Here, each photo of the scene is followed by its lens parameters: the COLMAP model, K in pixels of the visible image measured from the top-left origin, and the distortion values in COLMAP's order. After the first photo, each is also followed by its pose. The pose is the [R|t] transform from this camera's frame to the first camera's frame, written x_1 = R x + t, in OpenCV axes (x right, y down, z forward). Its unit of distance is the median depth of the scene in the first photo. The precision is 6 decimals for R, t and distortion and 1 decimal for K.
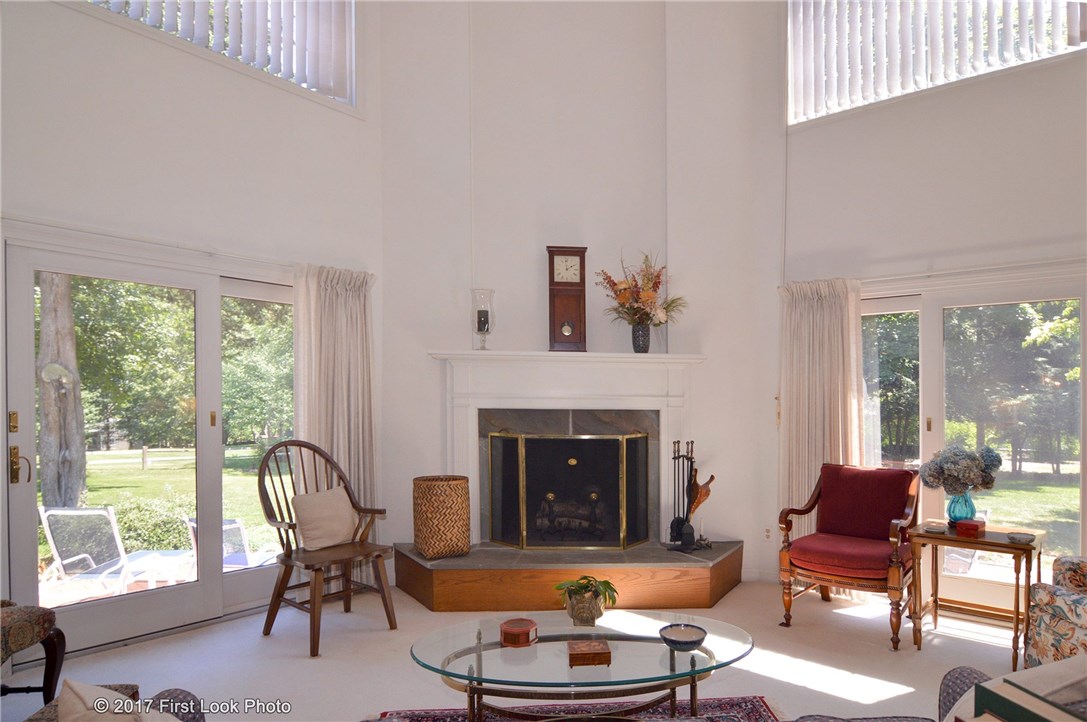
lens RADIAL K [[606.3, 0, 544.2], [0, 606.3, 391.1], [0, 0, 1]] dist [-0.004036, -0.015806]
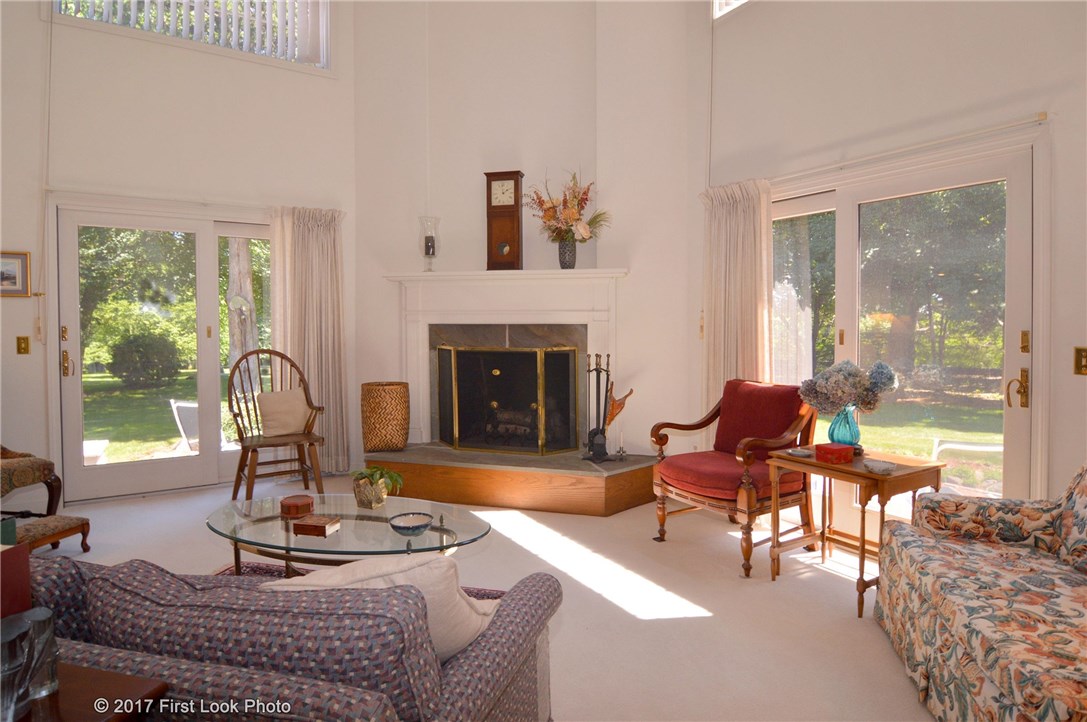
lens RADIAL K [[567.8, 0, 542.7], [0, 567.8, 340.6], [0, 0, 1]] dist [-0.015547, -0.000376]
pose [[0.948119, 0.002156, -0.317909, 0.441901], [0.010921, 0.999166, 0.039346, 0.020919], [0.317728, -0.040777, 0.947305, 0.067815]]
